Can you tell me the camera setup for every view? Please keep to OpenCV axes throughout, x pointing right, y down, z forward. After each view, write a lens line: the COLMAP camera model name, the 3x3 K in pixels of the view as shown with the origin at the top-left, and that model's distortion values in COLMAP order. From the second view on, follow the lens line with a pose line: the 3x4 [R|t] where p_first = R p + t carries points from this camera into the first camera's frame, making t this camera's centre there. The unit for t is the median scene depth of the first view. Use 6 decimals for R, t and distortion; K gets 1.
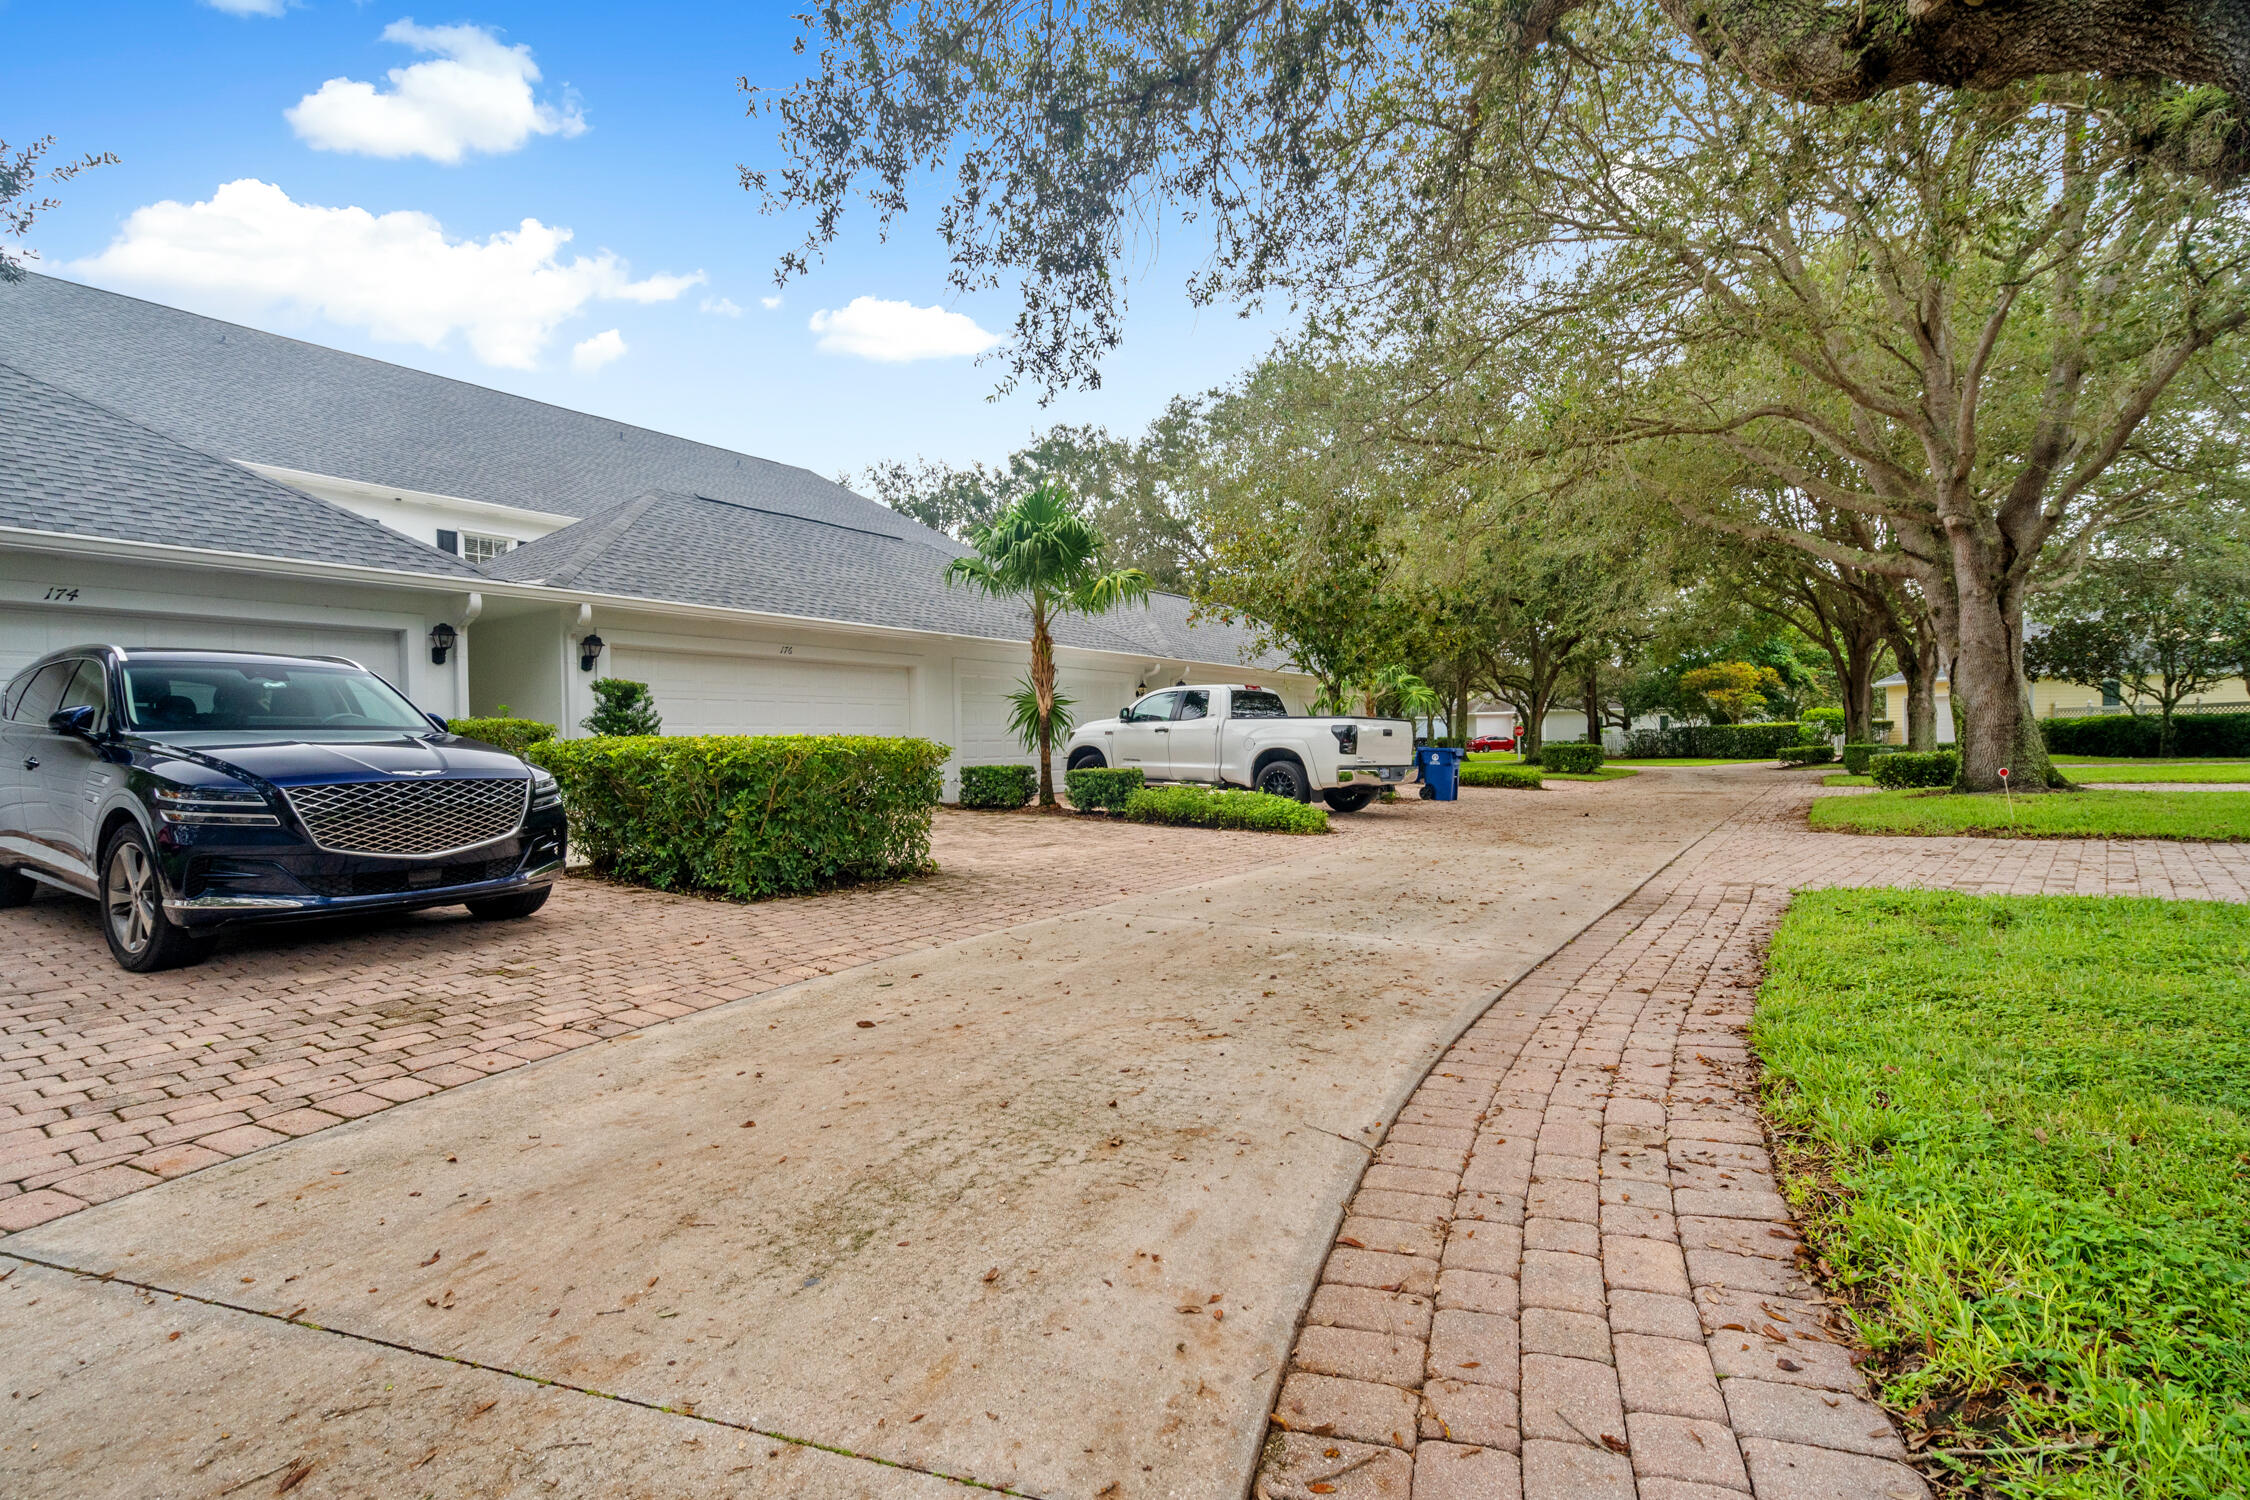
lens RADIAL K [[1023.3, 0, 1118.9], [0, 1023.3, 757.4], [0, 0, 1]] dist [-0.001369, -0.000126]
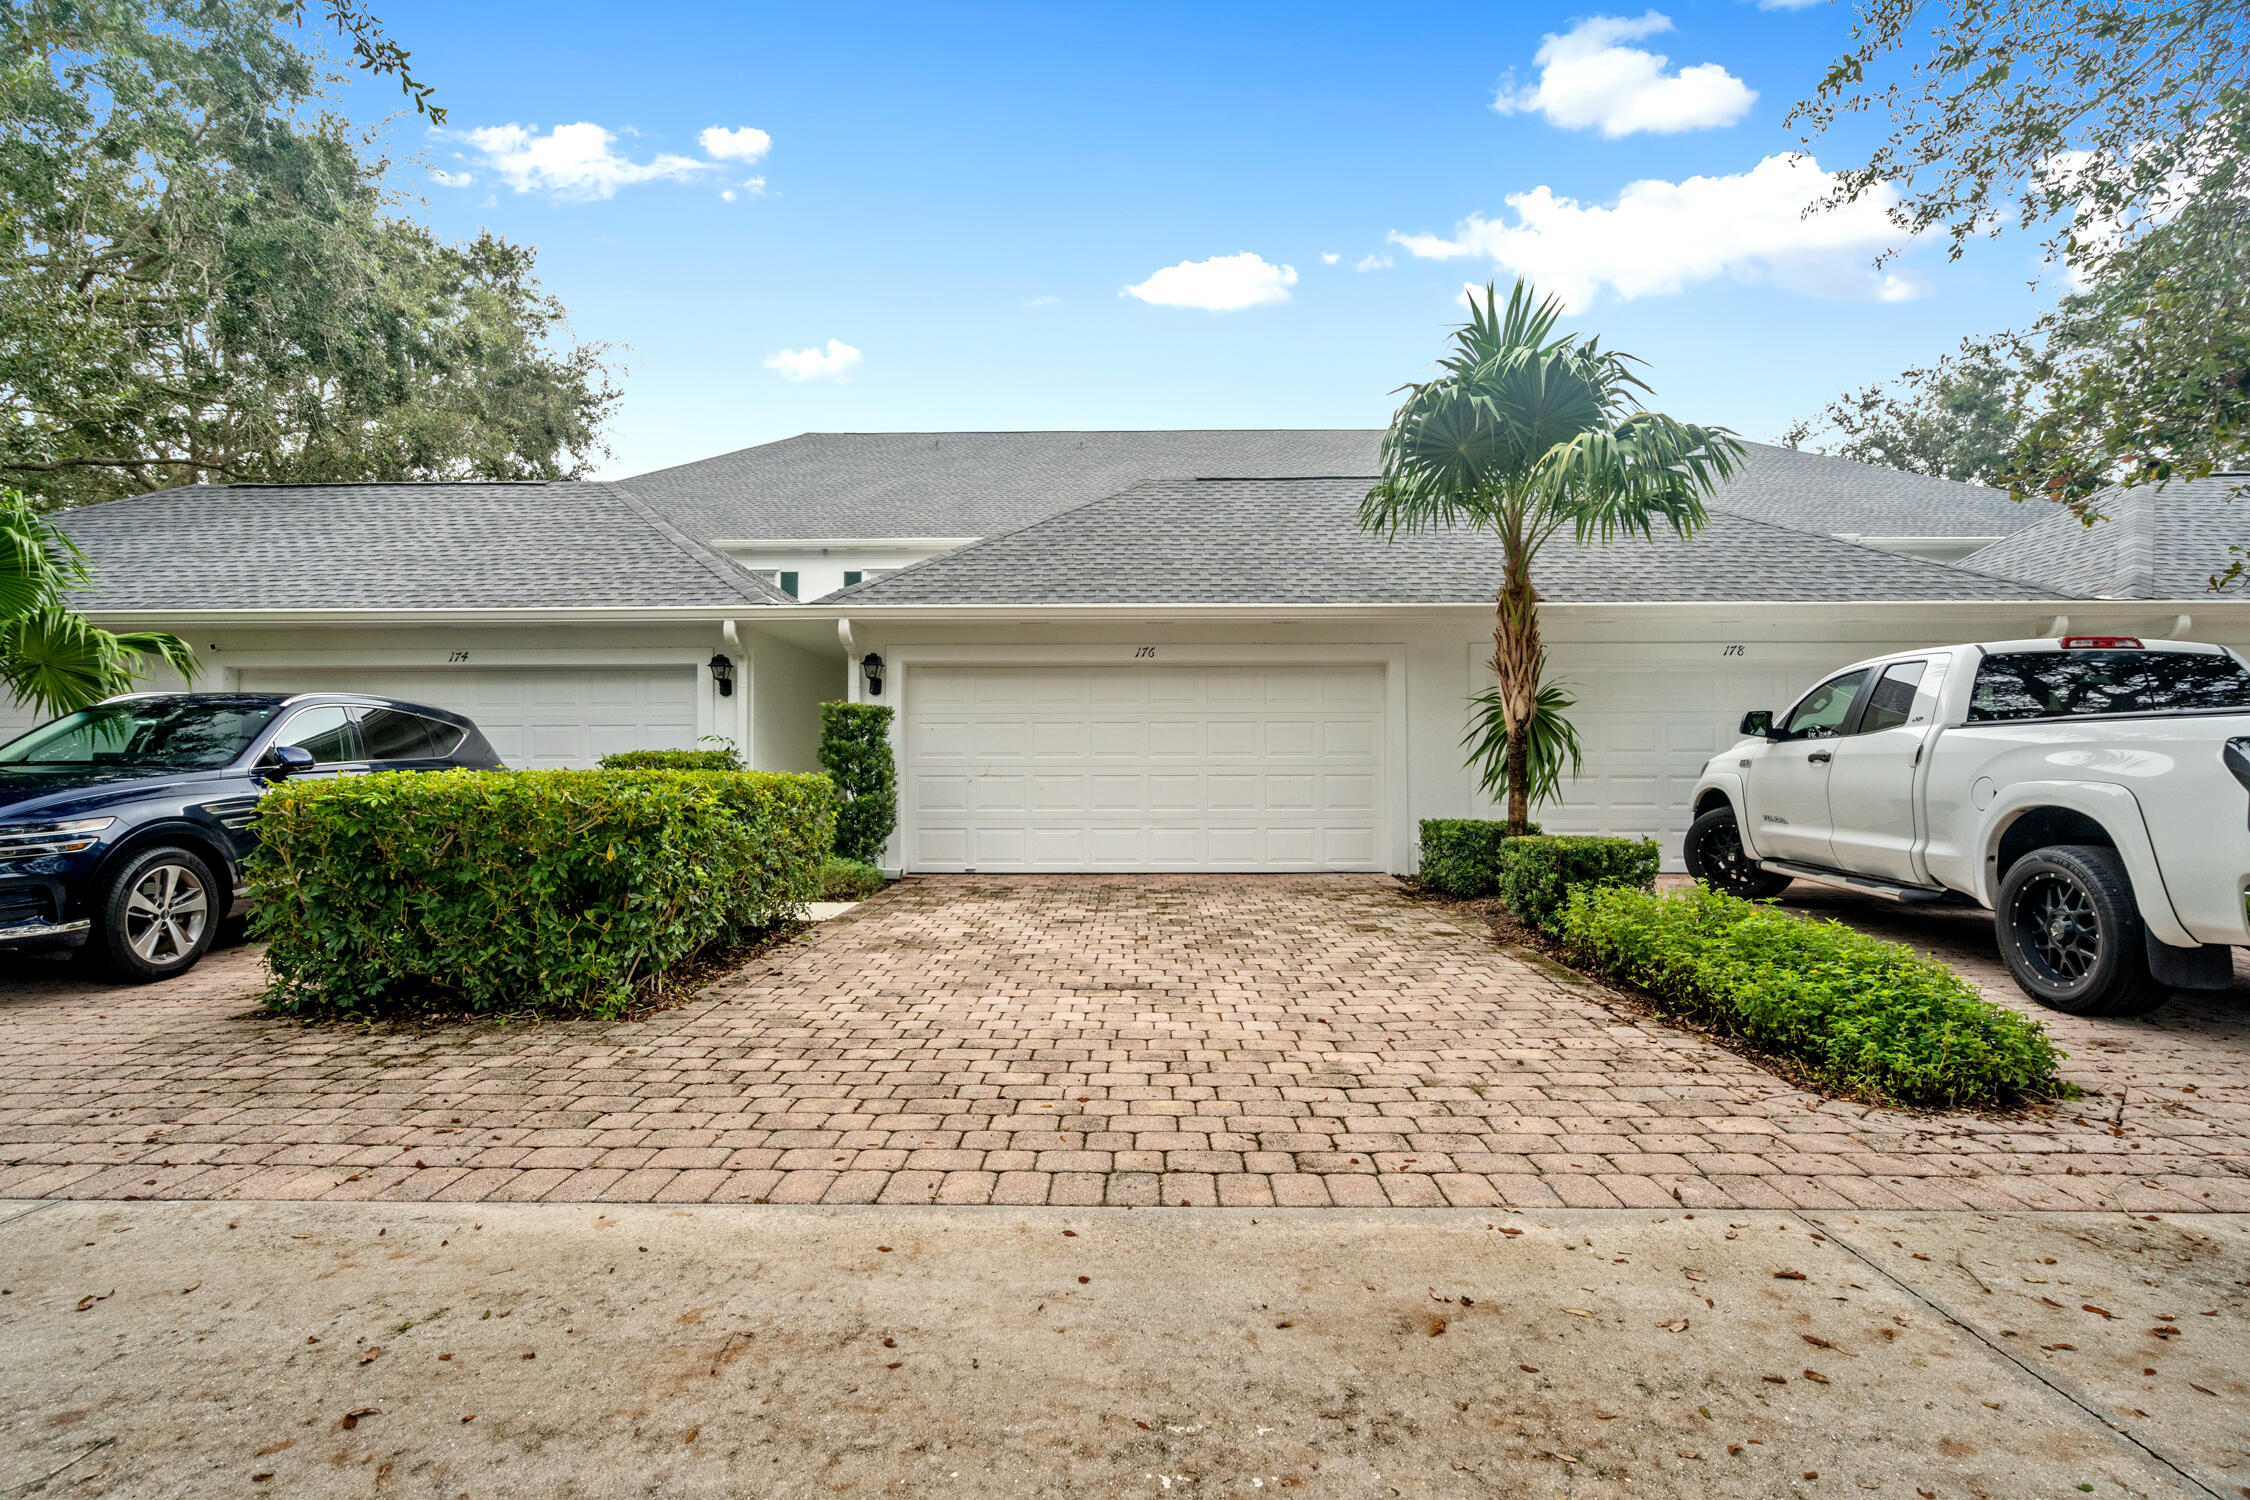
lens RADIAL K [[1023.3, 0, 1118.9], [0, 1023.3, 757.4], [0, 0, 1]] dist [-0.001369, -0.000126]
pose [[0.576416, -0.007232, -0.817124, 0.259766], [-0.013937, 0.999728, -0.018679, -0.015647], [0.817037, 0.022155, 0.576159, 0.563779]]
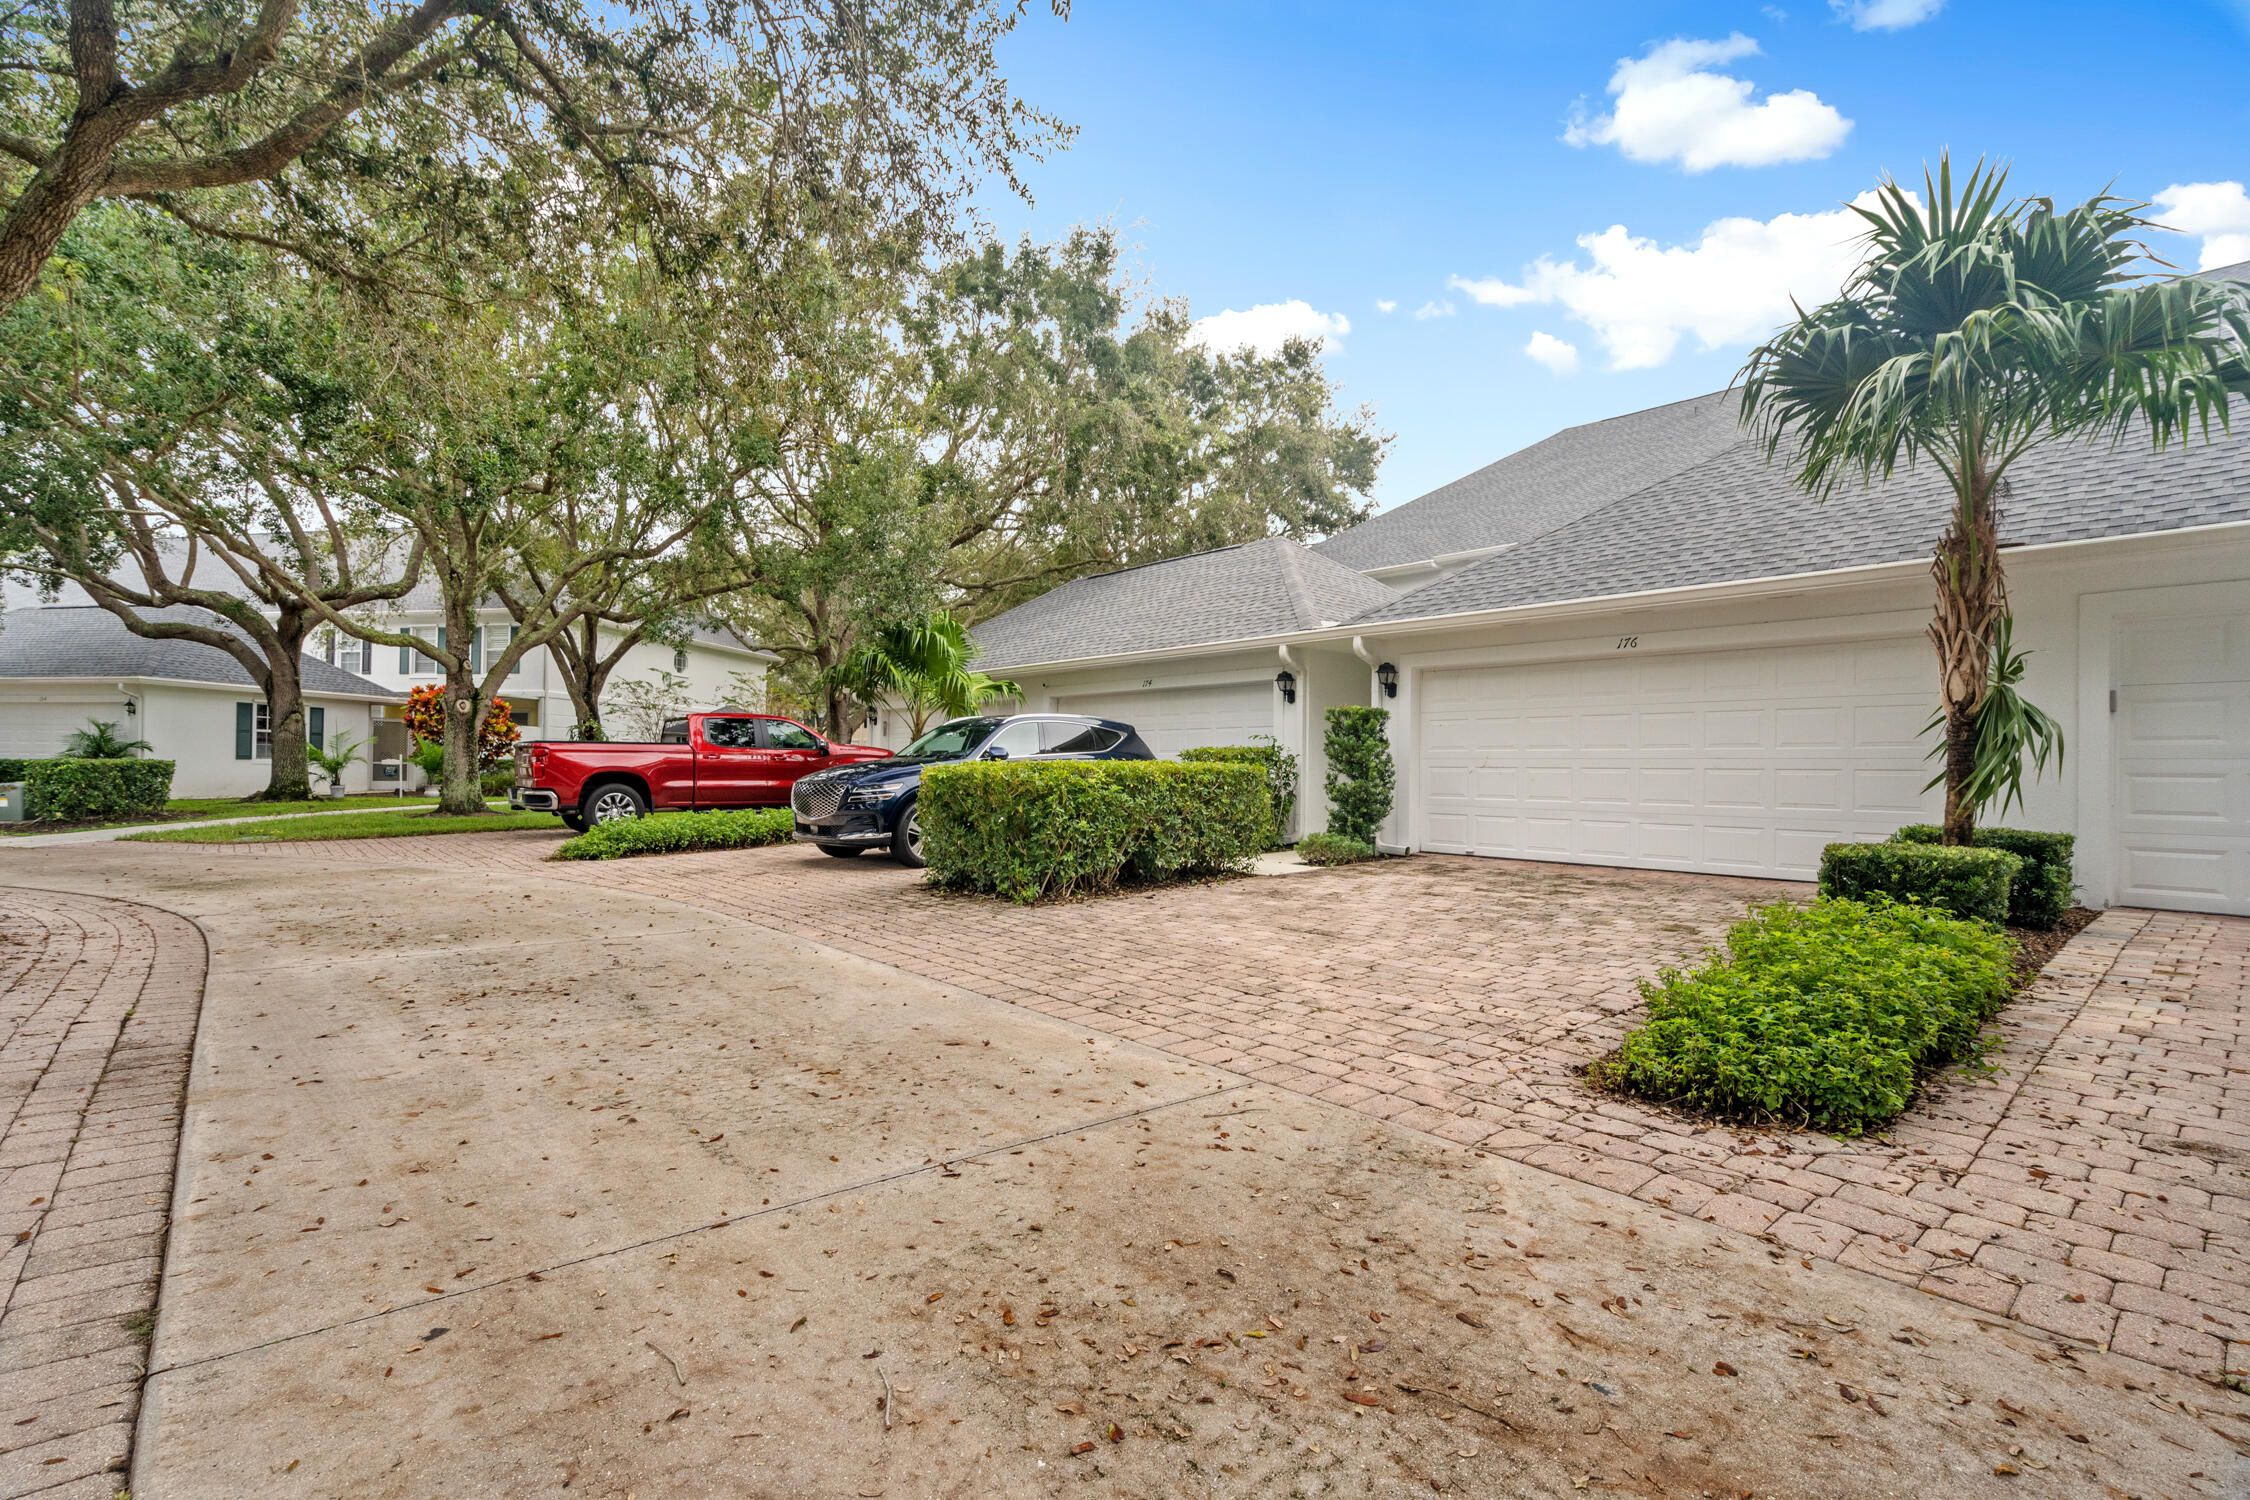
lens RADIAL K [[1023.3, 0, 1118.9], [0, 1023.3, 757.4], [0, 0, 1]] dist [-0.001369, -0.000126]
pose [[-0.218401, -0.002261, -0.975856, 0.445994], [-0.019398, 0.999810, 0.002025, -0.019213], [0.975666, 0.019372, -0.218404, 0.807934]]
